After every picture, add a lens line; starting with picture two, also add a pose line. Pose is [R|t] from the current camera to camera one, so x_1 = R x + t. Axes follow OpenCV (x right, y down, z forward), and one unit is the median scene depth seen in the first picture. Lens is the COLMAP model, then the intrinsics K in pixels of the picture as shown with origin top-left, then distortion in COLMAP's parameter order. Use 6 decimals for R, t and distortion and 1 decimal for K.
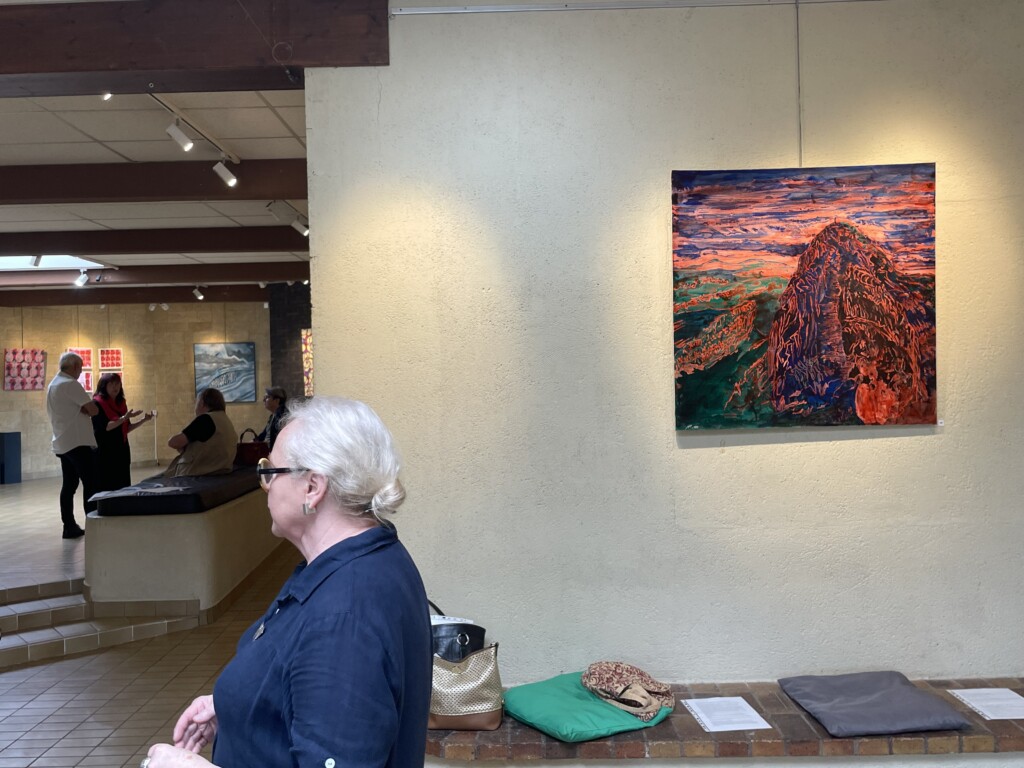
lens RADIAL K [[912.6, 0, 501.2], [0, 912.6, 375.4], [0, 0, 1]] dist [0.077443, -0.102374]
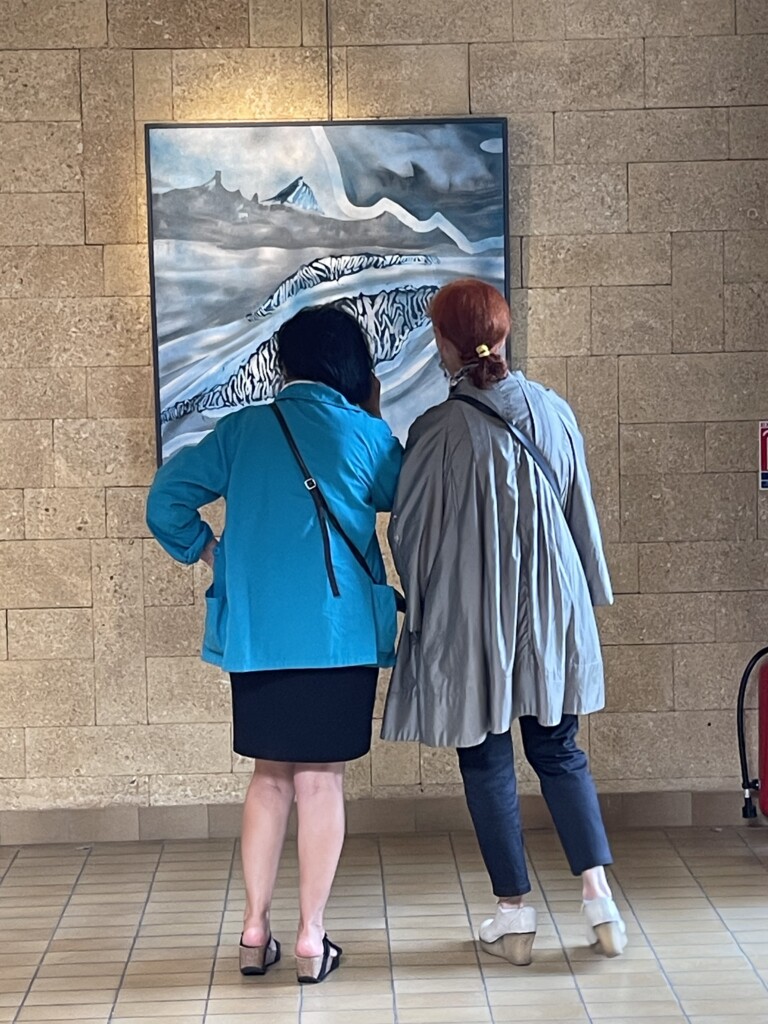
lens RADIAL K [[2254.3, 0, 381.3], [0, 2254.3, 507.2], [0, 0, 1]] dist [0.123805, 0.000000]
pose [[0.999652, 0.000955, 0.026380, -0.318881], [-0.003438, 0.995542, 0.094254, -0.005015], [-0.026172, -0.094312, 0.995199, 0.620272]]
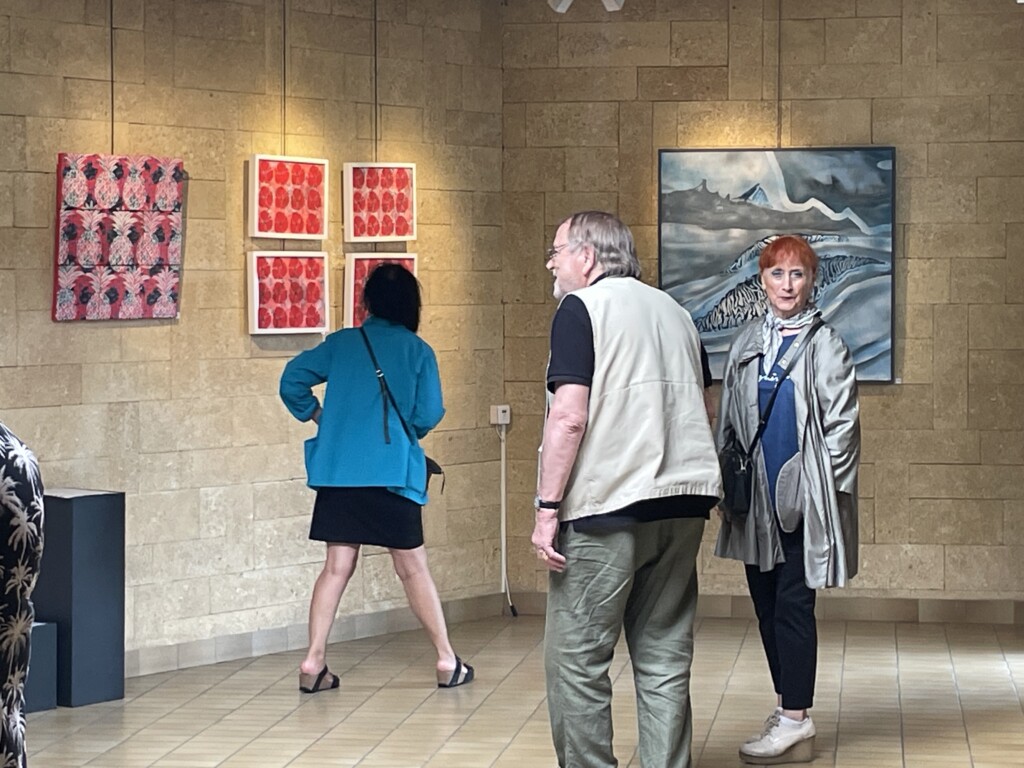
lens RADIAL K [[2510.1, 0, 506.4], [0, 2510.1, 383.9], [0, 0, 1]] dist [0.130218, 0.000000]
pose [[0.989132, 0.029670, -0.144005, -0.288066], [-0.022885, 0.998559, 0.048542, -0.002525], [0.145238, -0.044719, 0.988386, 0.313701]]
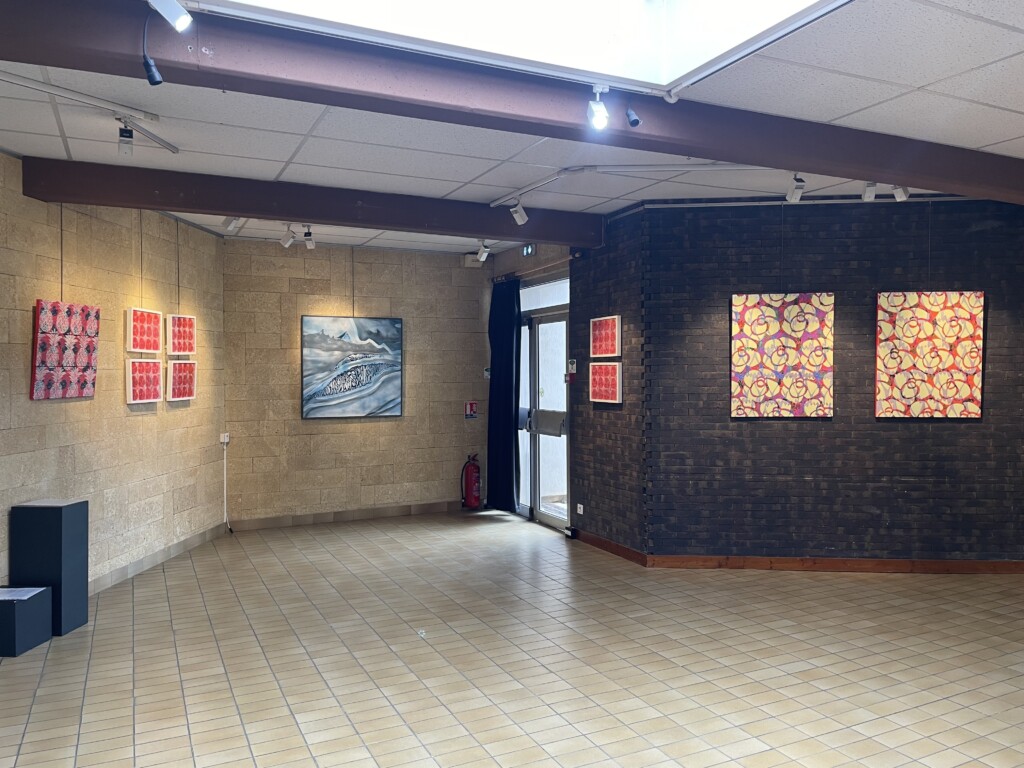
lens RADIAL K [[772.4, 0, 512.2], [0, 772.4, 378.4], [0, 0, 1]] dist [0.094618, -0.115183]
pose [[0.899883, 0.017863, 0.435765, -0.449377], [-0.020858, 0.999780, 0.002091, 0.001031], [-0.435632, -0.010971, 0.900058, 0.533420]]
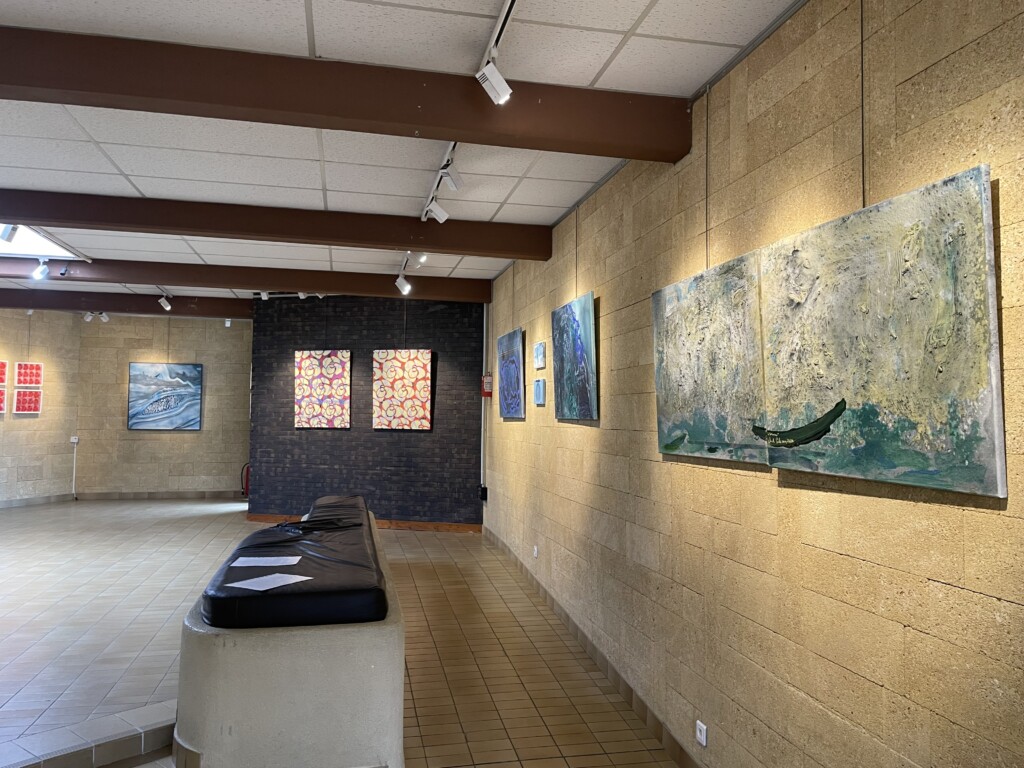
lens RADIAL K [[772.4, 0, 513.1], [0, 772.4, 371.7], [0, 0, 1]] dist [0.094618, -0.115183]
pose [[0.973199, 0.050054, 0.224451, -0.151265], [-0.038548, 0.997722, -0.055358, 0.002269], [-0.226711, 0.045223, 0.972912, 0.188518]]
